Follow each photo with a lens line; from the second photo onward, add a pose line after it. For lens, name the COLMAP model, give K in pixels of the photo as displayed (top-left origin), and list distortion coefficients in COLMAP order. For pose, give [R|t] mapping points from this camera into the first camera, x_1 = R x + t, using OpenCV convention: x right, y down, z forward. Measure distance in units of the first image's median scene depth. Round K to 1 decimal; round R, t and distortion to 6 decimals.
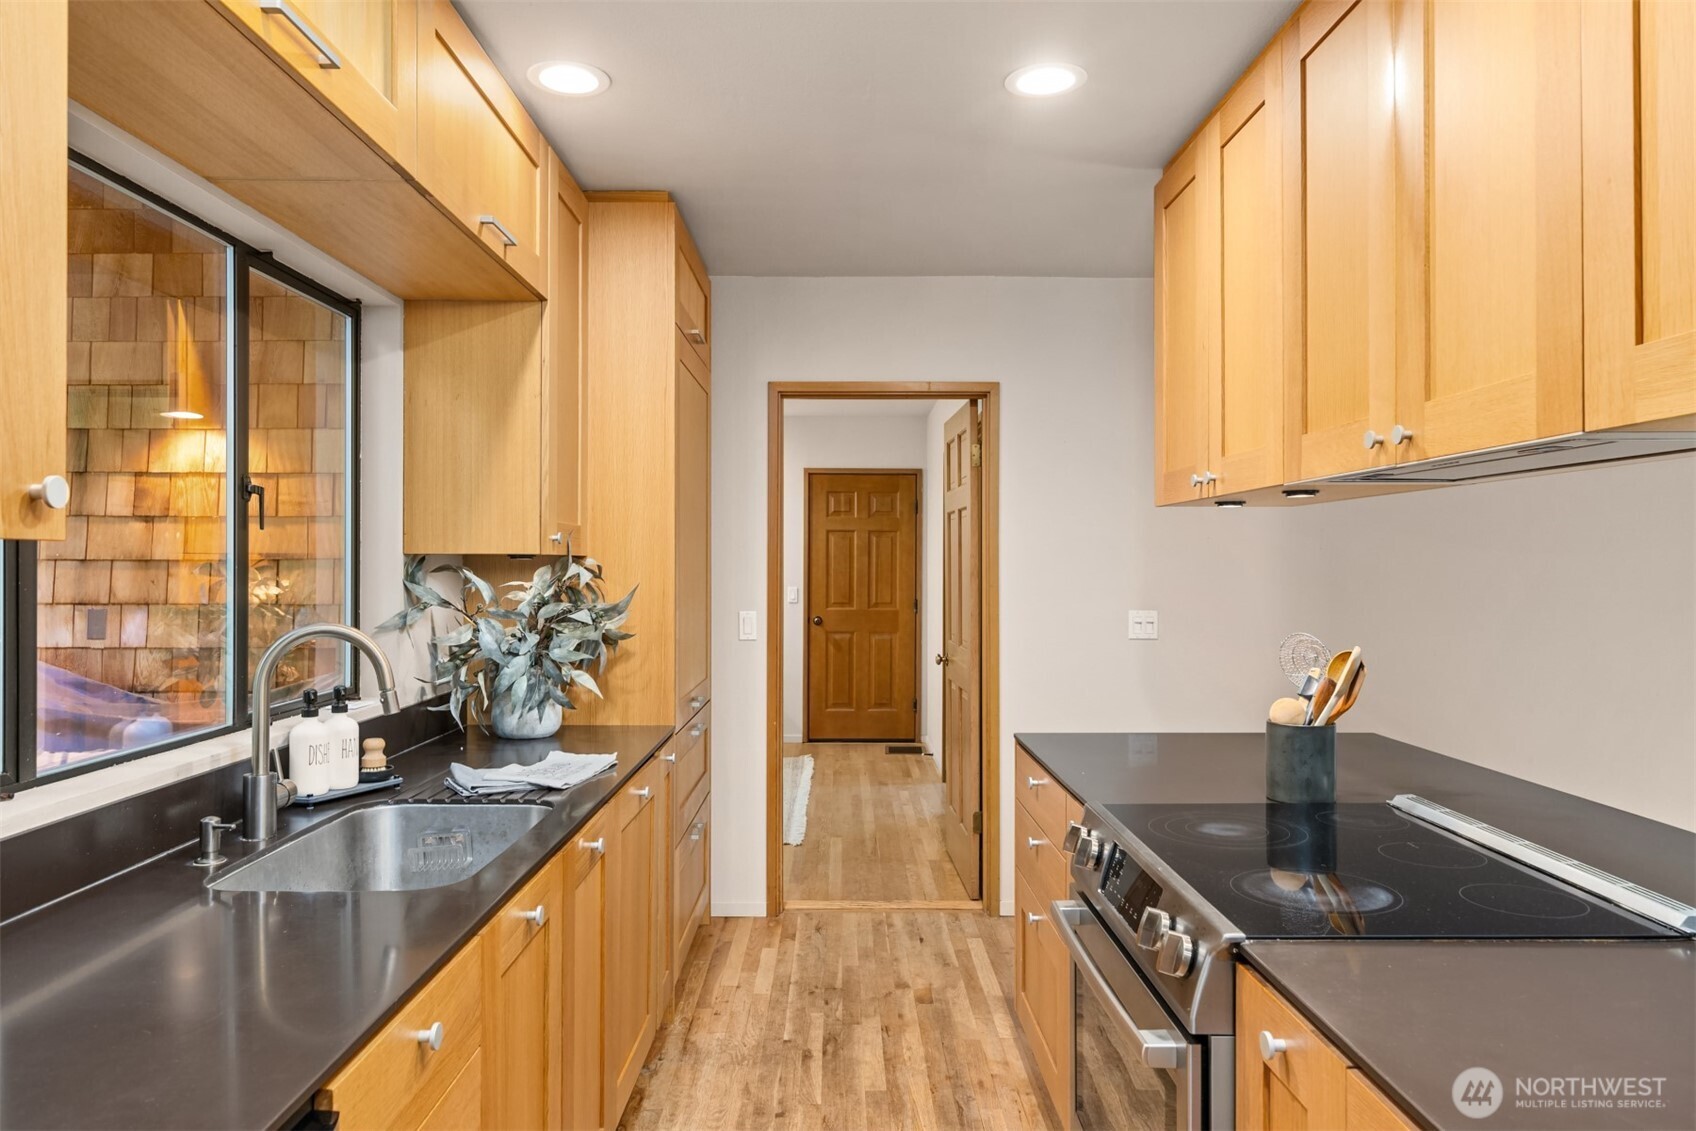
lens RADIAL K [[1125.1, 0, 848.0], [0, 1125.1, 565.5], [0, 0, 1]] dist [0.004126, 0.001437]
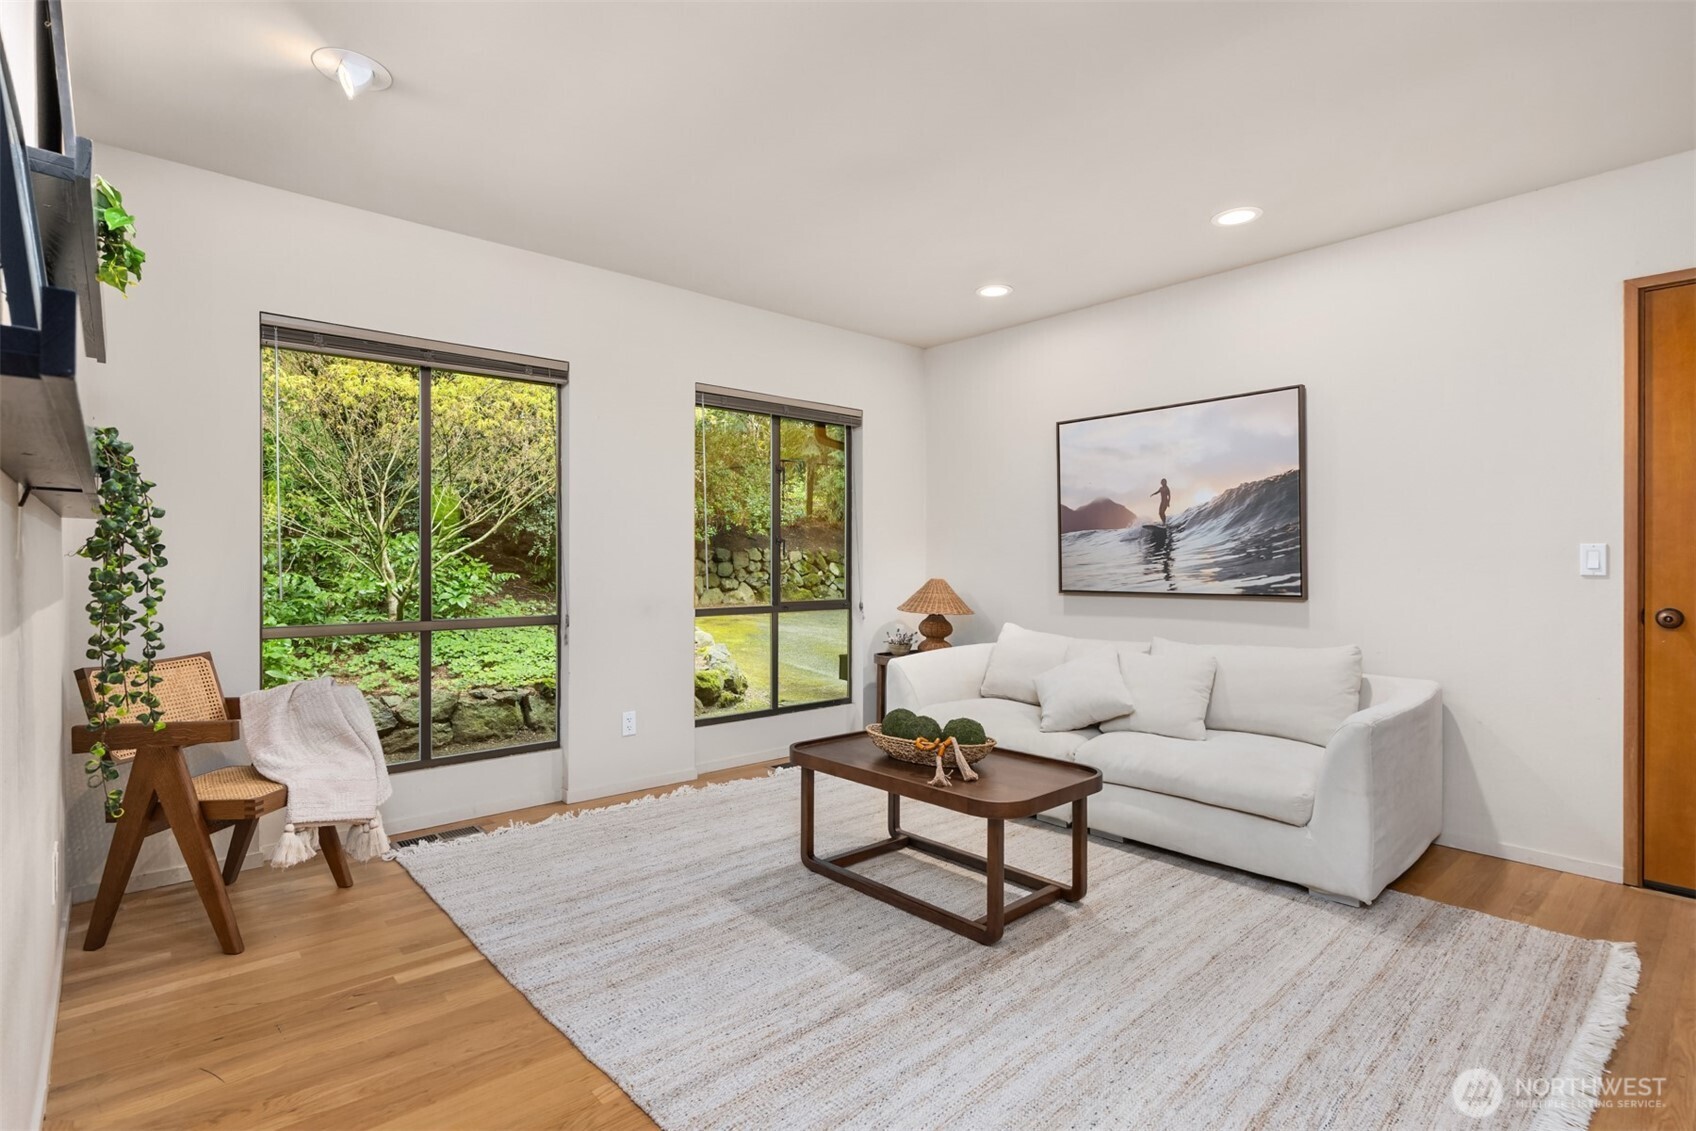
lens RADIAL K [[793.4, 0, 848.0], [0, 793.4, 565.5], [0, 0, 1]] dist [0.003314, 0.000373]
pose [[0.647235, 0.002729, -0.762286, 0.005711], [-0.000034, 0.999994, 0.003551, 0.055825], [0.762291, -0.002273, 0.647231, 1.125085]]
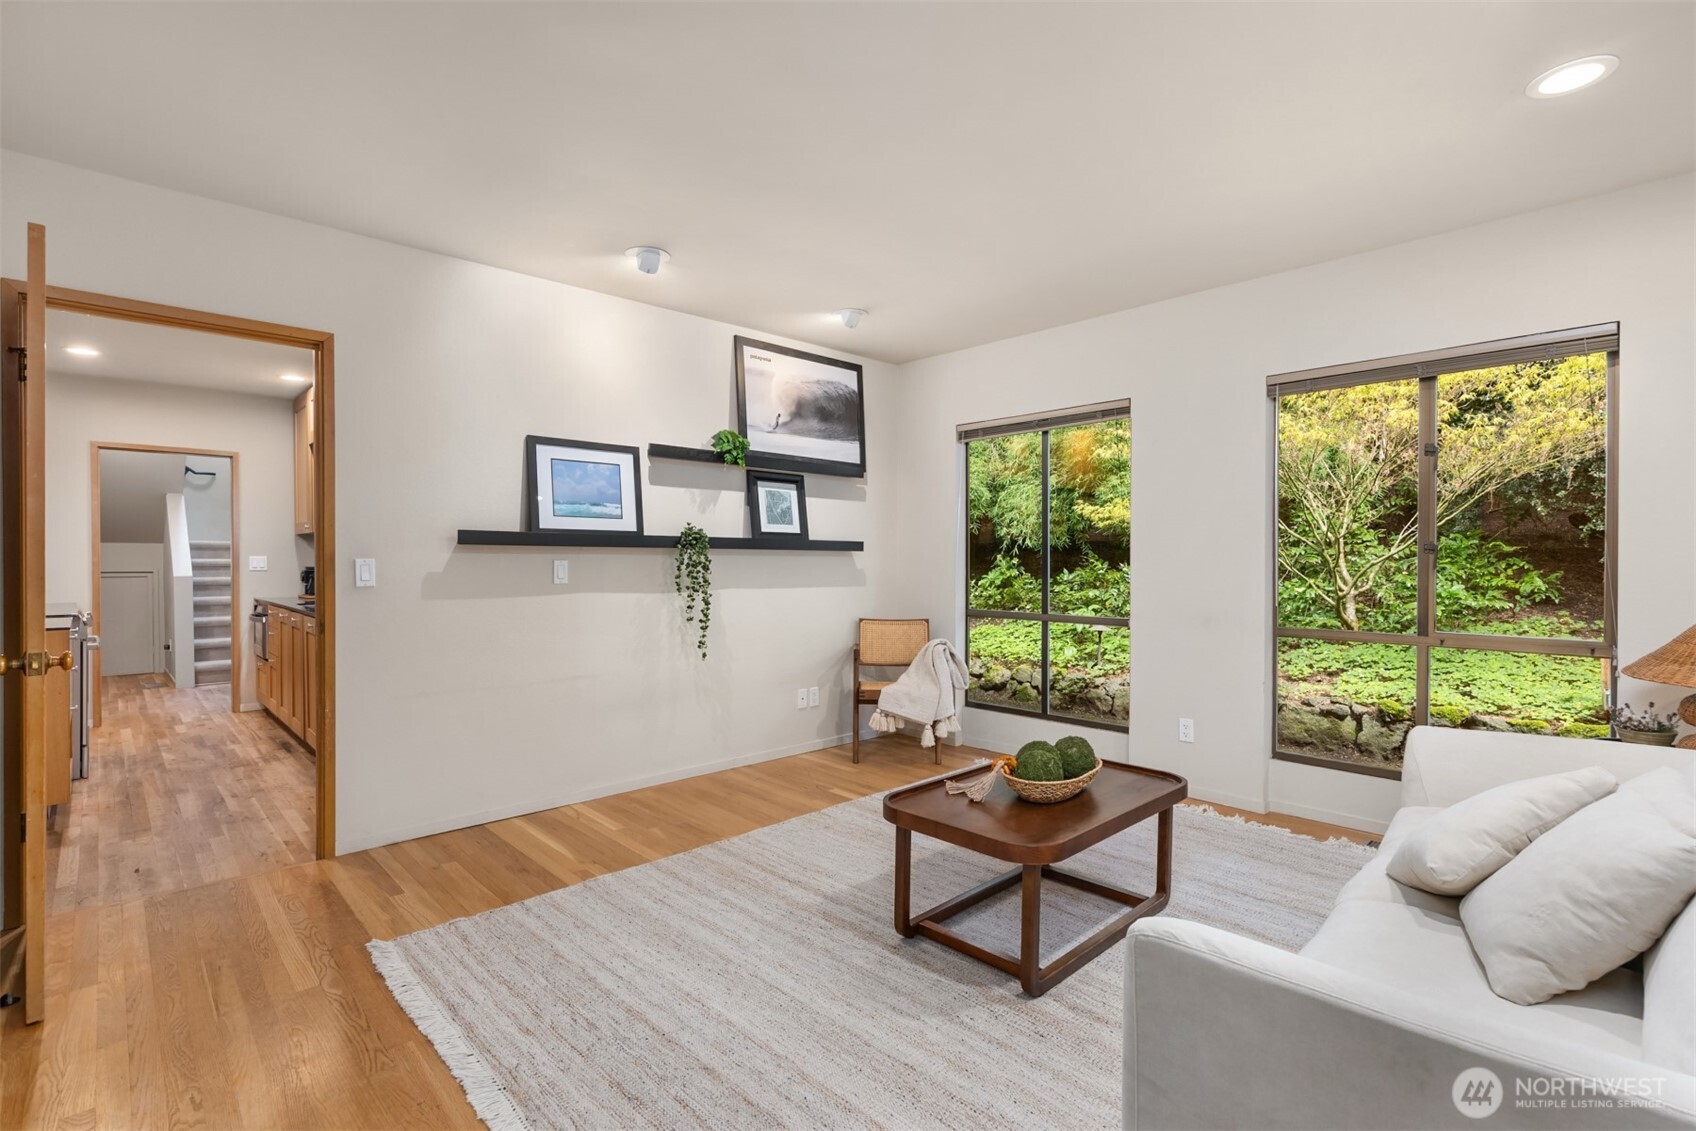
lens RADIAL K [[793.4, 0, 848.0], [0, 793.4, 565.5], [0, 0, 1]] dist [0.003314, 0.000373]
pose [[-0.732394, 0.001086, -0.680880, 0.085406], [-0.002077, 0.999991, 0.003830, 0.042785], [0.680877, 0.004219, -0.732385, 2.005604]]
